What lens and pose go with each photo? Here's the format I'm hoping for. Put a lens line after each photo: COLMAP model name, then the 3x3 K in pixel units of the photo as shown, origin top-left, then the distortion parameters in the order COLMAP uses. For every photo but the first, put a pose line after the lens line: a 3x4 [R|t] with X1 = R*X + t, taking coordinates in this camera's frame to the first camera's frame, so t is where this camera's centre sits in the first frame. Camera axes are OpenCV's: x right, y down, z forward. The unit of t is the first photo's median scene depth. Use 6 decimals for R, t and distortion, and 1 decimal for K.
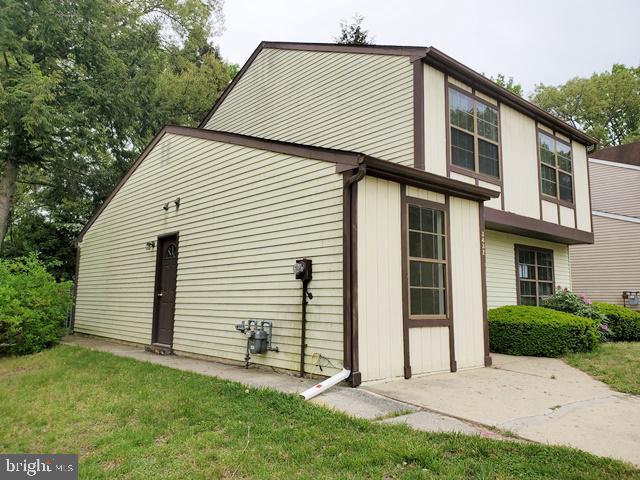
lens RADIAL K [[506.6, 0, 317.4], [0, 506.6, 235.9], [0, 0, 1]] dist [0.030459, -0.019465]
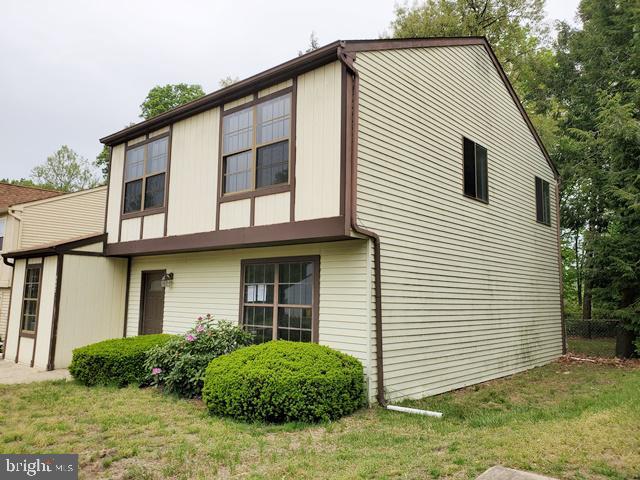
lens RADIAL K [[506.6, 0, 322.1], [0, 506.6, 242.1], [0, 0, 1]] dist [0.030459, -0.019465]
pose [[0.117436, -0.118408, -0.985996, 2.037953], [0.112423, 0.988069, -0.105267, 0.147068], [0.986697, -0.098486, 0.129346, 1.738557]]
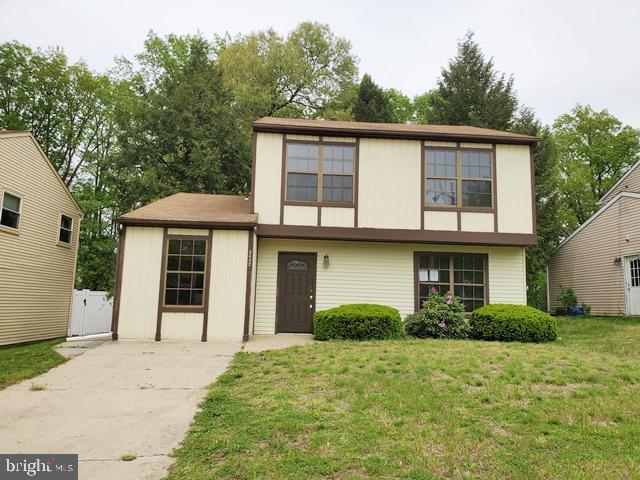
lens RADIAL K [[506.6, 0, 320.5], [0, 506.6, 239.5], [0, 0, 1]] dist [0.030459, -0.019465]
pose [[0.795960, -0.079984, -0.600042, 1.529671], [0.065377, 0.996793, -0.046146, 0.046772], [0.601809, -0.002498, 0.798636, -0.046058]]
